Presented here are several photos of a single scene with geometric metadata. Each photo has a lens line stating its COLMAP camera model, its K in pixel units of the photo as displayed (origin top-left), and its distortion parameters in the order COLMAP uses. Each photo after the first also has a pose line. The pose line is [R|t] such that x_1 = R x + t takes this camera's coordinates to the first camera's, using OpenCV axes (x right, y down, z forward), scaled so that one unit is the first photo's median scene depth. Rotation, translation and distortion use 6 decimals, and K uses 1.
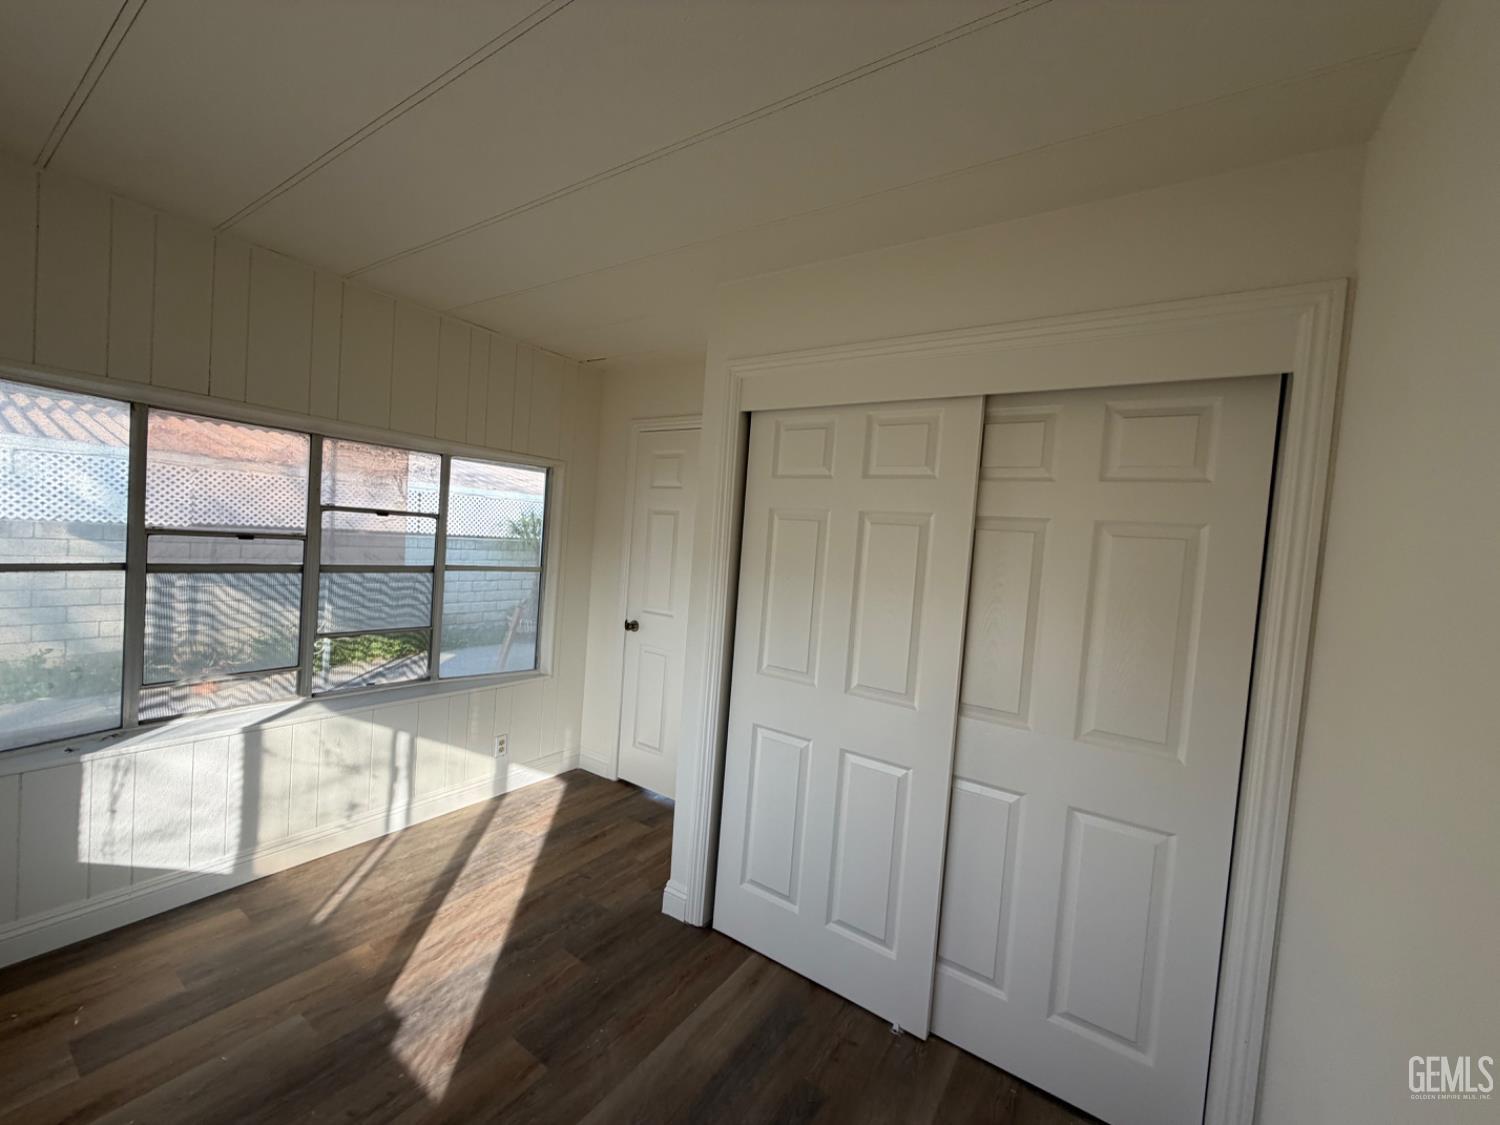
lens RADIAL K [[596.2, 0, 751.0], [0, 596.2, 569.5], [0, 0, 1]] dist [-0.000013, 0.000121]
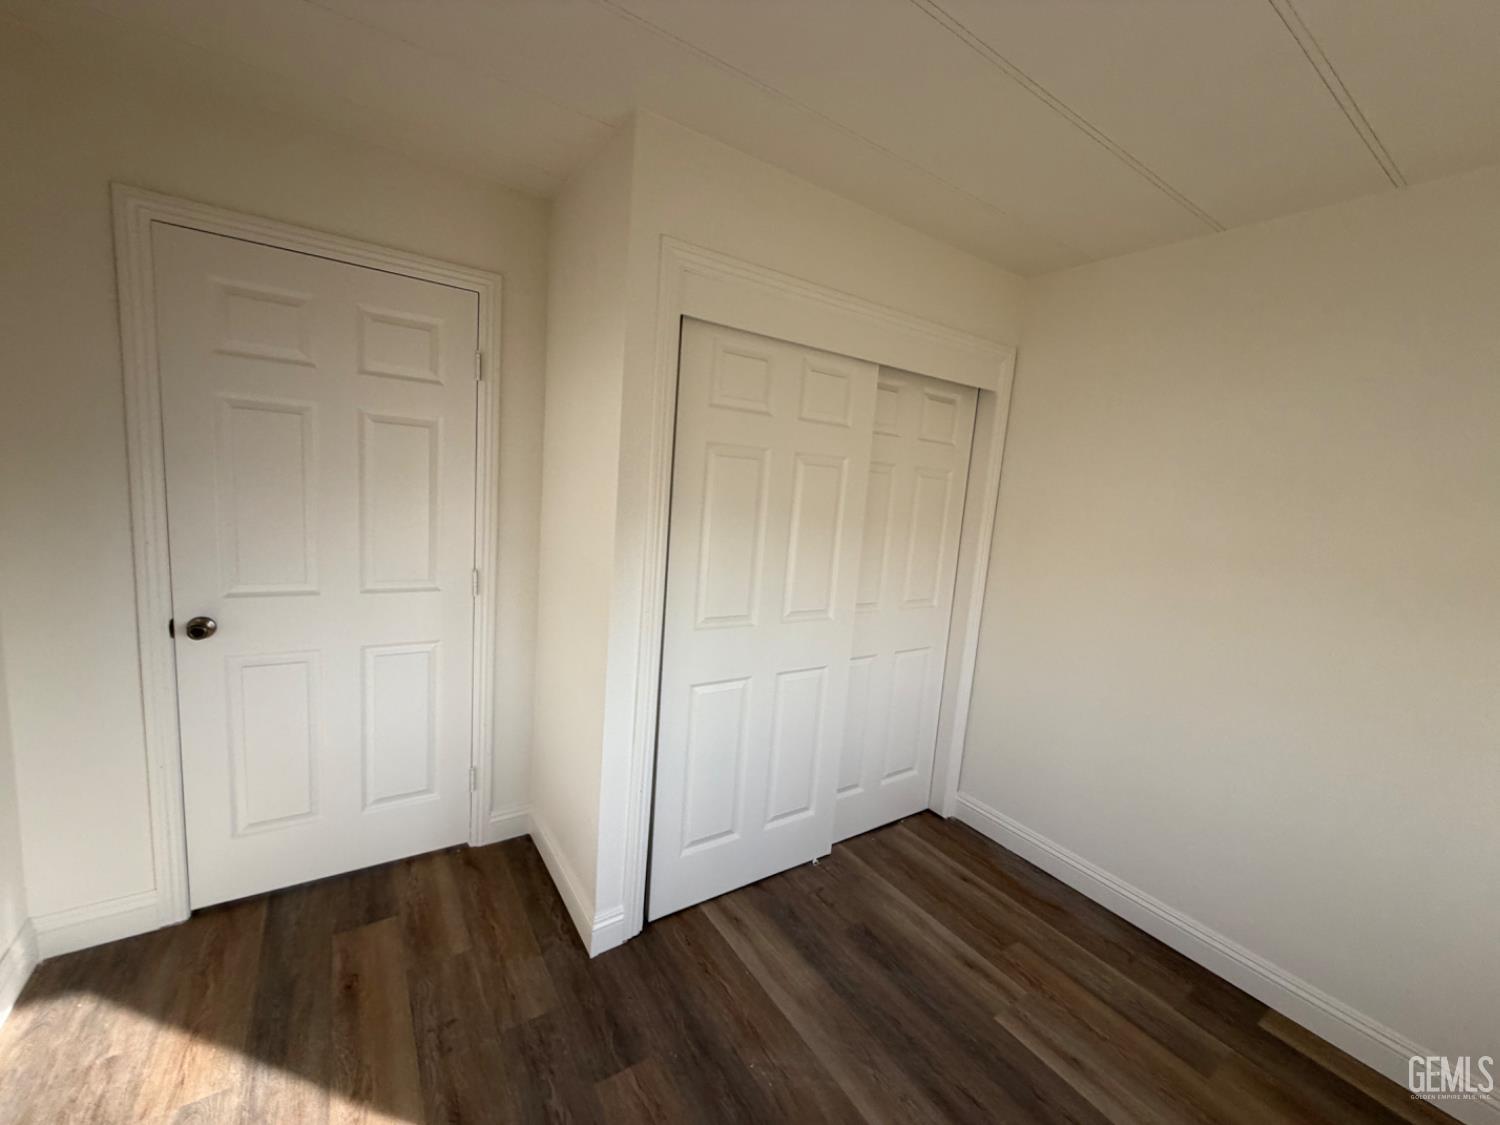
lens RADIAL K [[596.2, 0, 744.1], [0, 596.2, 564.7], [0, 0, 1]] dist [-0.000013, 0.000121]
pose [[0.387782, -0.175813, 0.904829, -0.828414], [-0.003838, 0.981325, 0.192321, -0.104092], [-0.921743, -0.078051, 0.379865, 0.665478]]
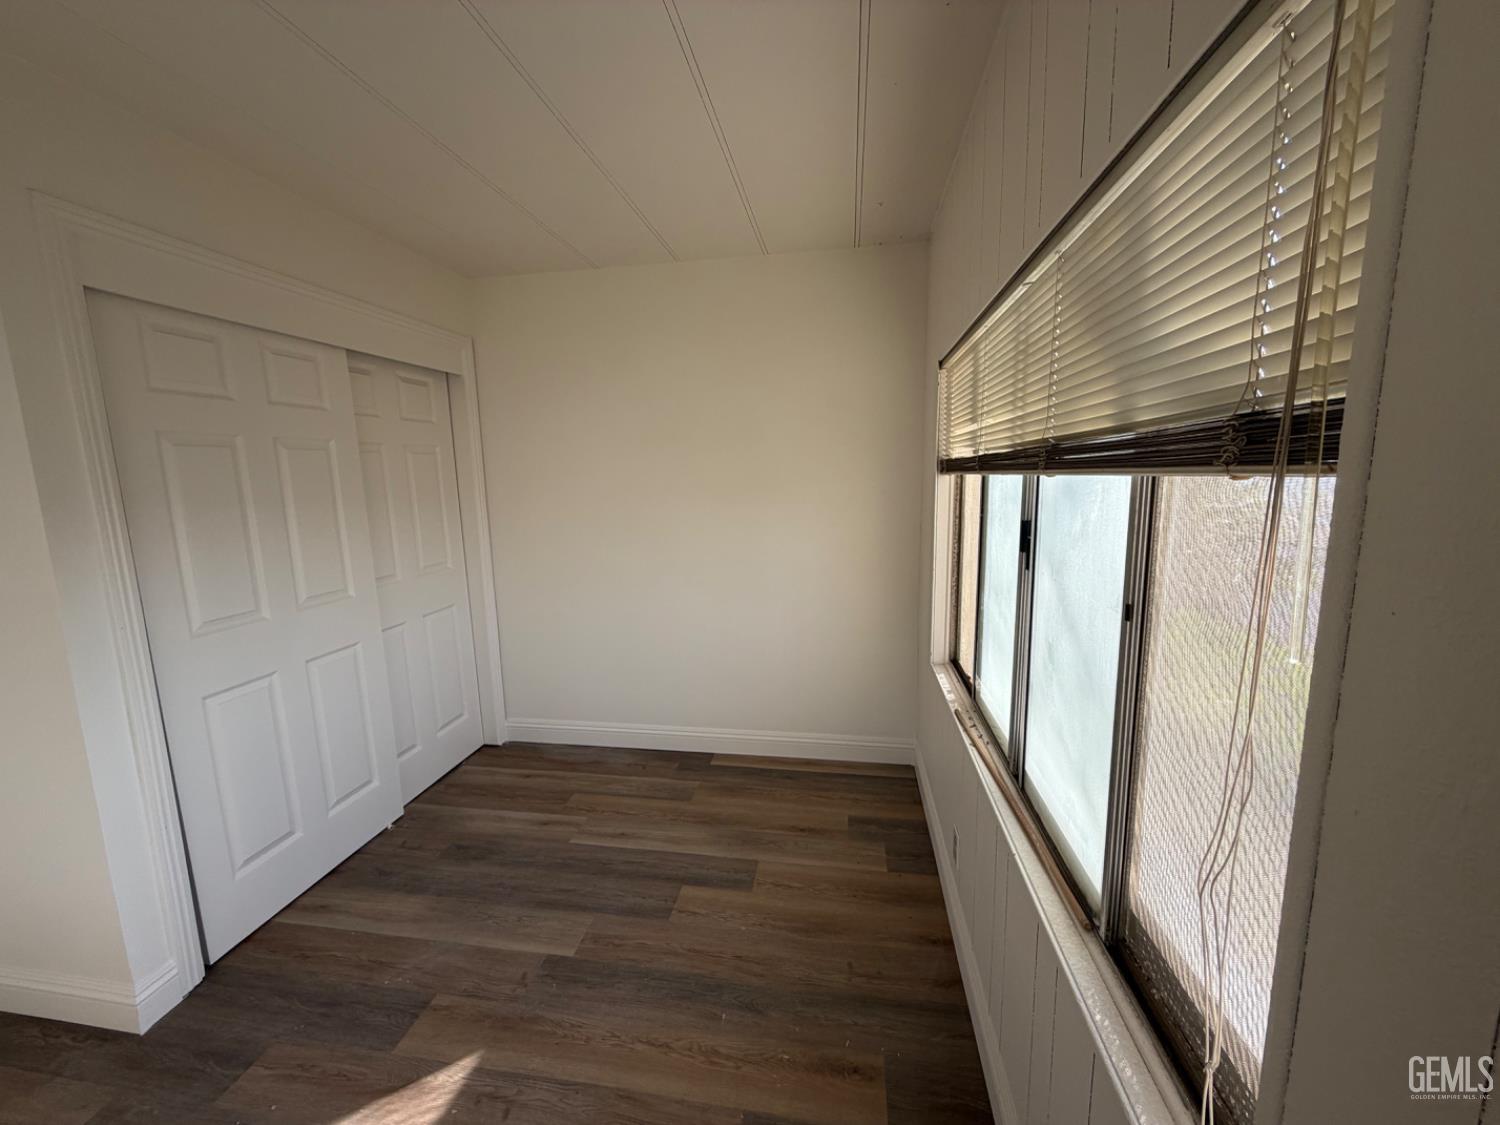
lens RADIAL K [[596.2, 0, 745.2], [0, 596.2, 560.9], [0, 0, 1]] dist [-0.000013, 0.000121]
pose [[-0.411661, -0.208034, 0.887275, -1.107398], [0.031697, 0.969740, 0.242075, -0.112698], [-0.910786, 0.127777, -0.392610, 0.683756]]
